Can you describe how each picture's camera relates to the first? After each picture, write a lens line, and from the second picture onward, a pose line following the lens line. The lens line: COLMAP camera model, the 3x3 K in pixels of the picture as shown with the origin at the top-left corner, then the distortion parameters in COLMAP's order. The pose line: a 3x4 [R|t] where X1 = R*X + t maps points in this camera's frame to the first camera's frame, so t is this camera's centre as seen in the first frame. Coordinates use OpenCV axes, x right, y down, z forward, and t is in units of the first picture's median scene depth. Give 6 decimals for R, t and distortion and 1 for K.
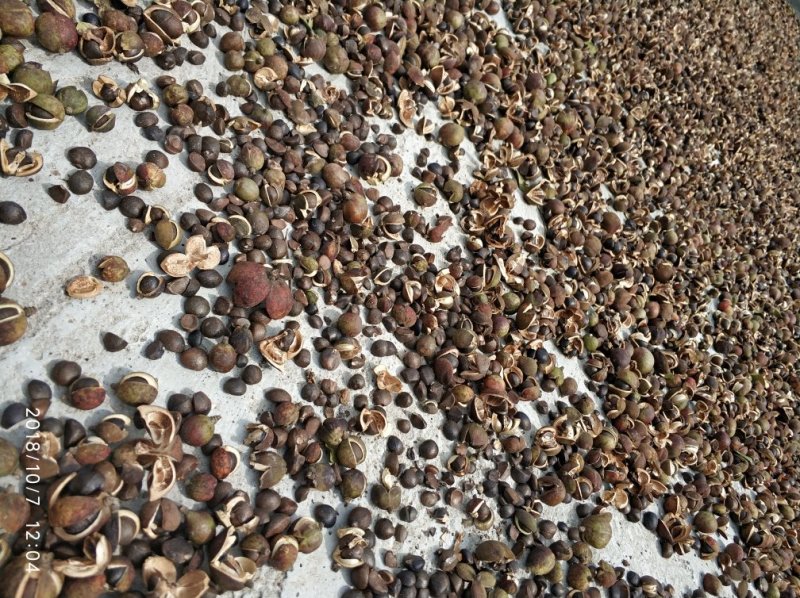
lens RADIAL K [[643.6, 0, 400.0], [0, 643.6, 299.0], [0, 0, 1]] dist [0.001834, 0.008877]
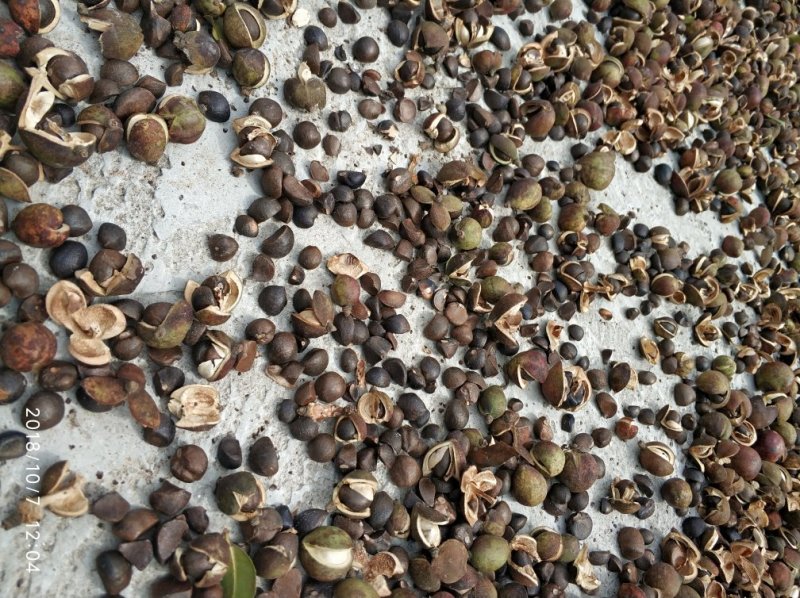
lens RADIAL K [[643.6, 0, 400.0], [0, 643.6, 299.0], [0, 0, 1]] dist [0.001834, 0.008877]
pose [[0.995483, -0.089906, -0.030502, 0.070608], [0.094881, 0.953381, 0.286465, 0.261836], [0.003325, -0.288065, 0.957605, 0.177658]]
